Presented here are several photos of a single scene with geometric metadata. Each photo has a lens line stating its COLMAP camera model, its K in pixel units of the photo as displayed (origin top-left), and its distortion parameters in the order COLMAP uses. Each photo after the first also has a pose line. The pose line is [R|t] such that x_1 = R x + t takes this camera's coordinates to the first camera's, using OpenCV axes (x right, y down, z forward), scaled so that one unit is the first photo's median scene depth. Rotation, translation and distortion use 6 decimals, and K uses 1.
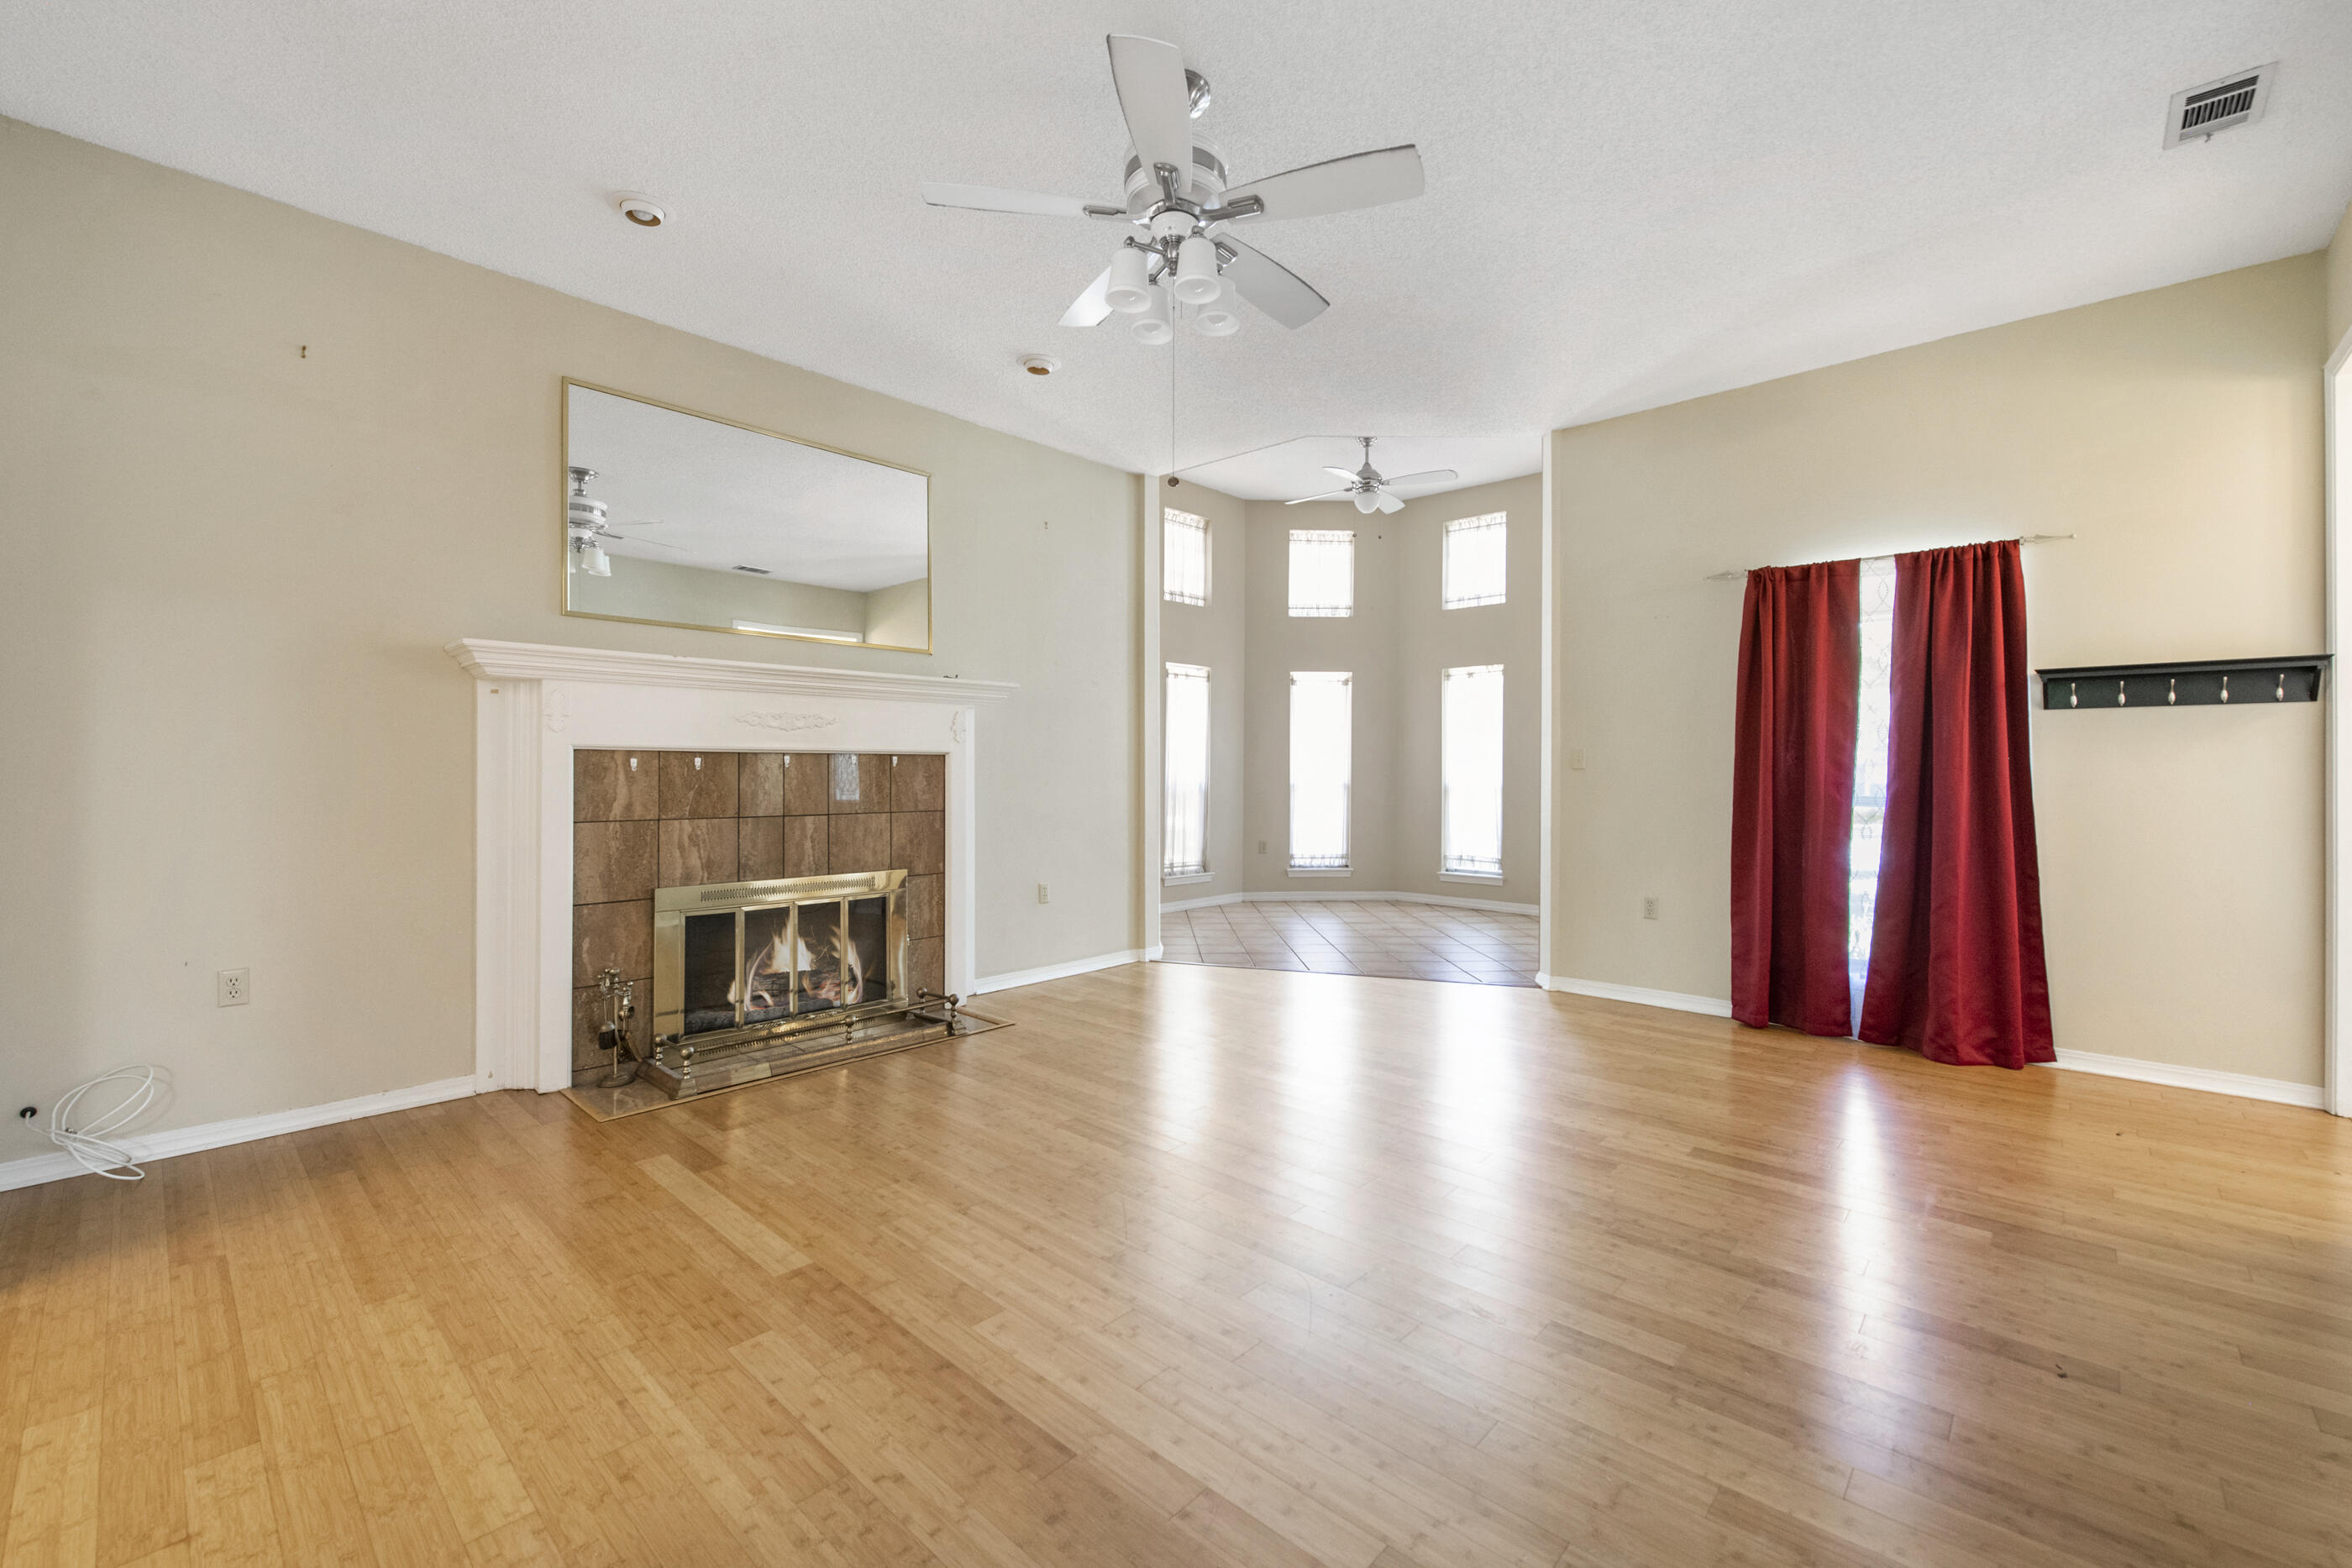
lens RADIAL K [[956.2, 0, 1178.9], [0, 956.2, 782.6], [0, 0, 1]] dist [0.000225, -0.003764]
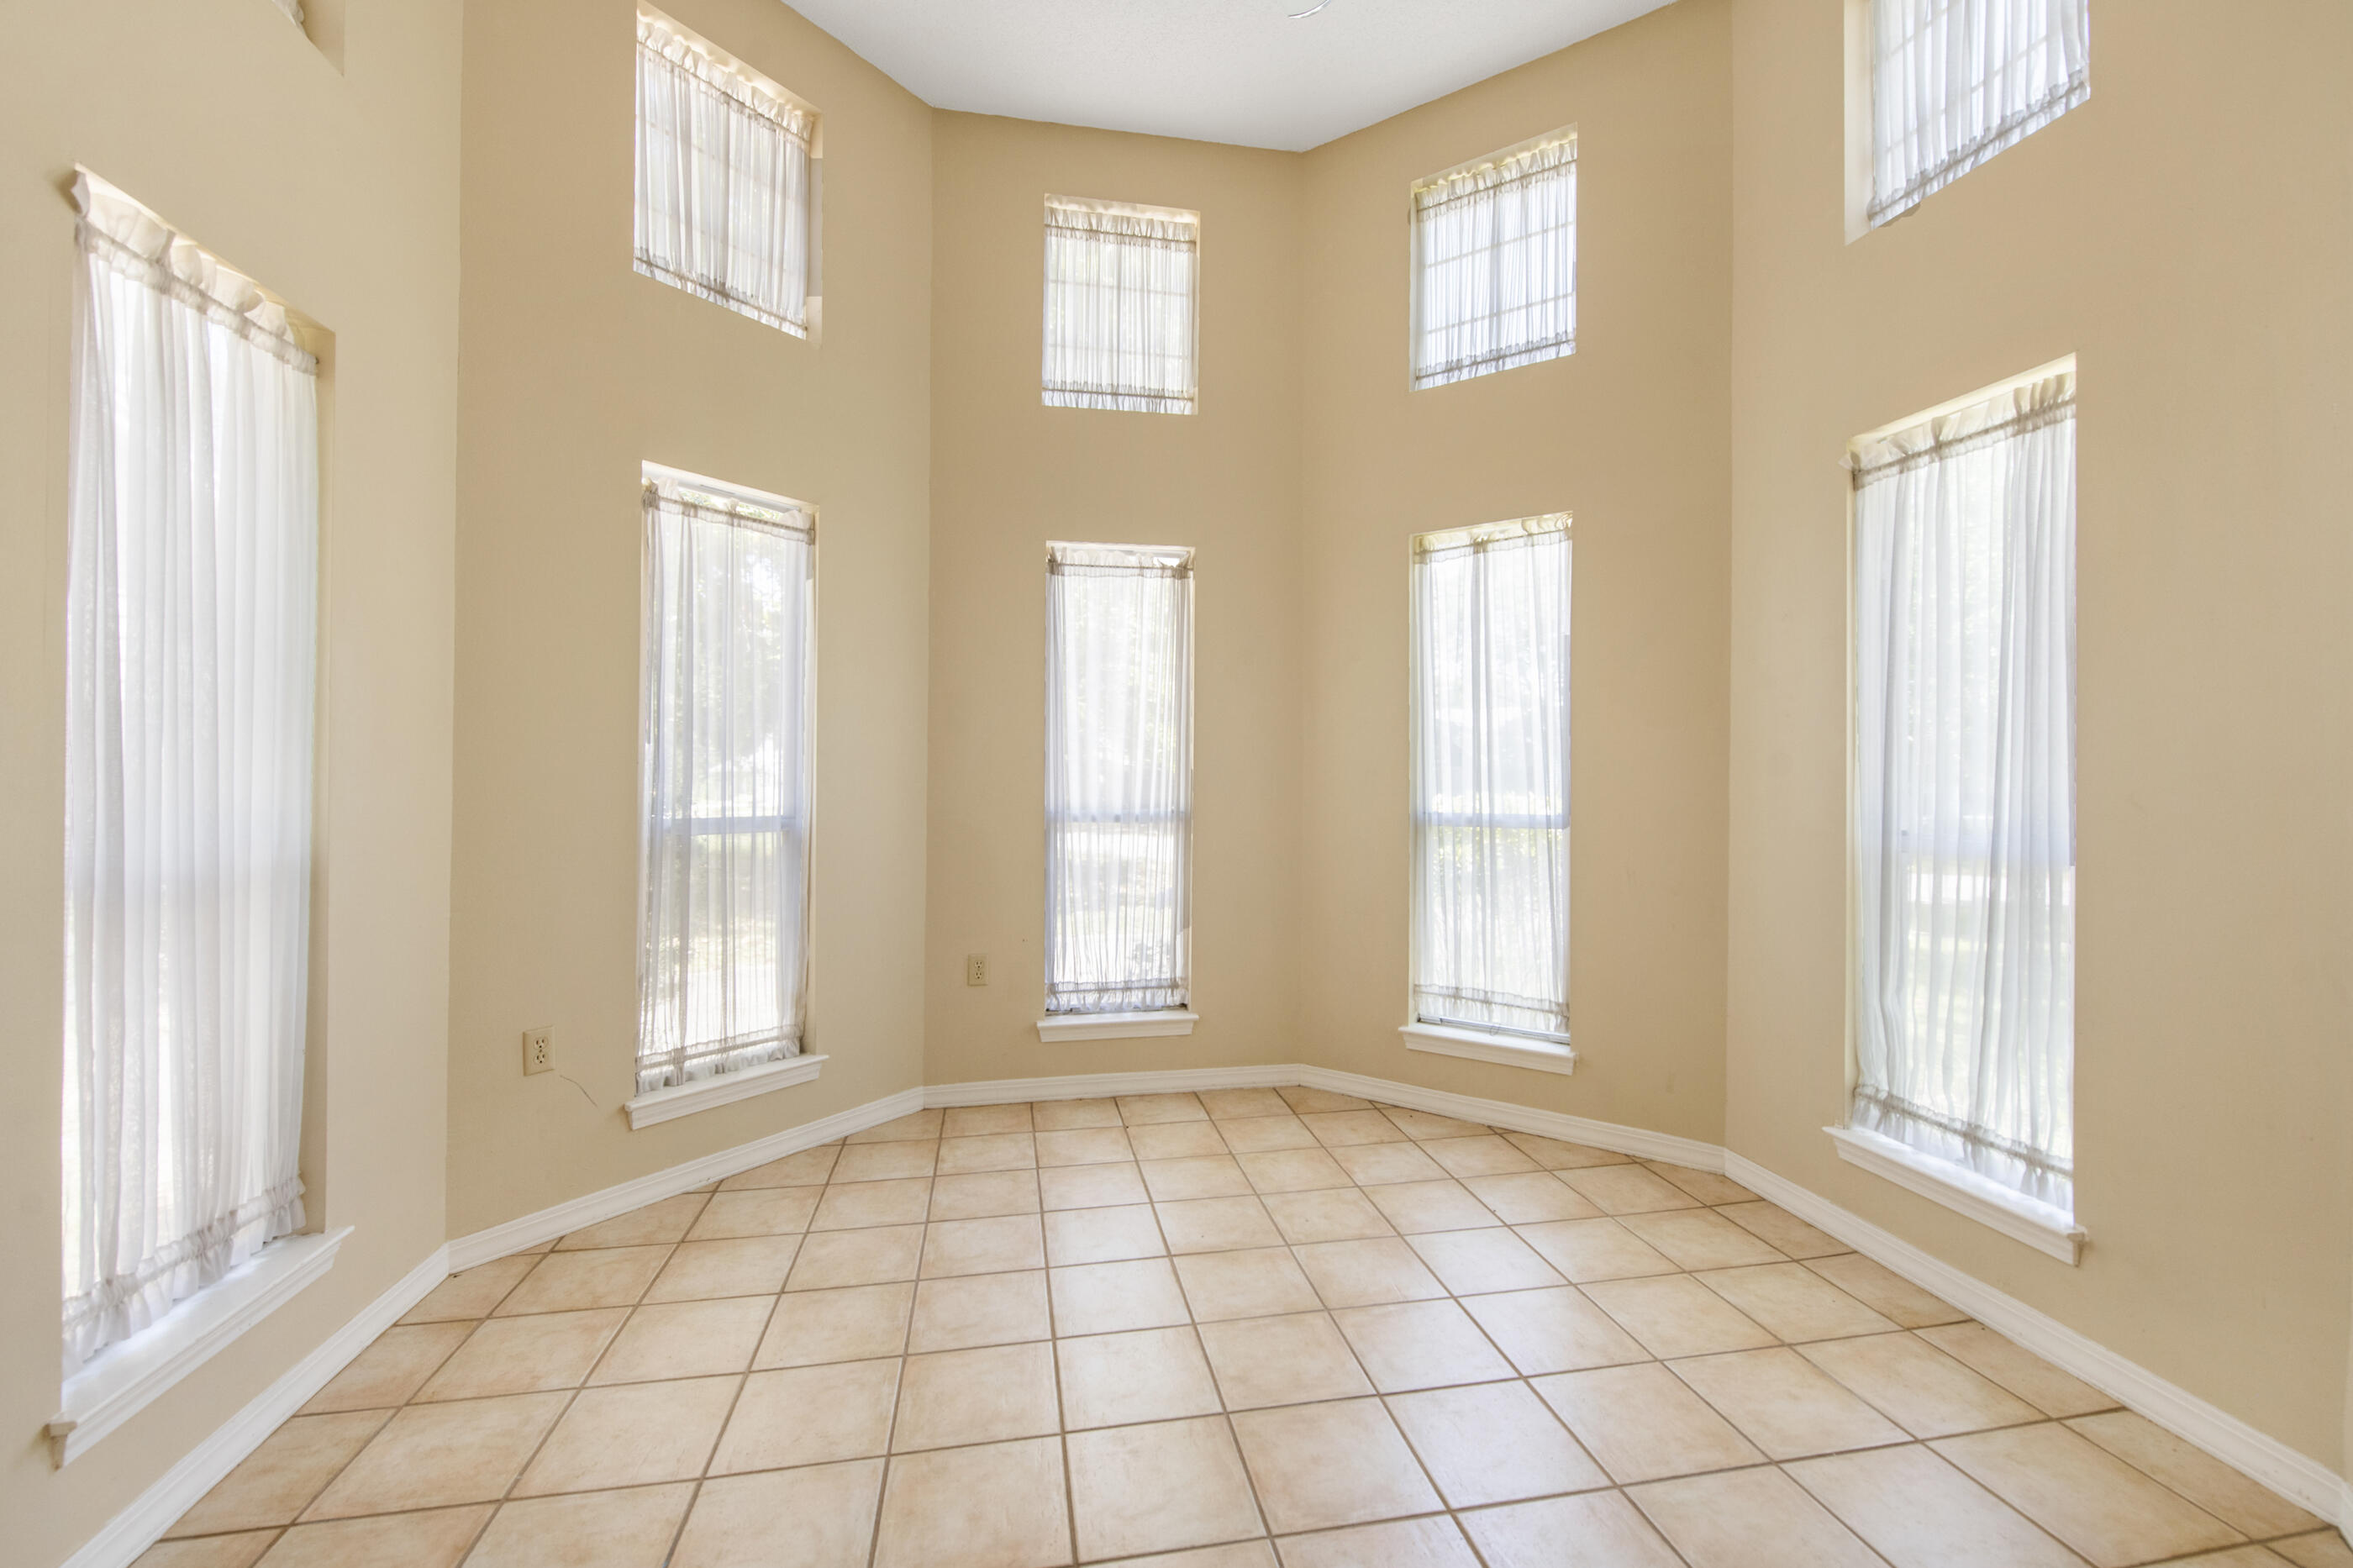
lens RADIAL K [[984.2, 0, 1189.5], [0, 984.2, 771.4], [0, 0, 1]] dist [-0.002082, -0.000705]
pose [[0.987665, 0.001489, 0.156576, 0.231508], [0.001236, 0.999849, -0.017307, -0.018600], [-0.156578, 0.017287, 0.987514, 1.198686]]
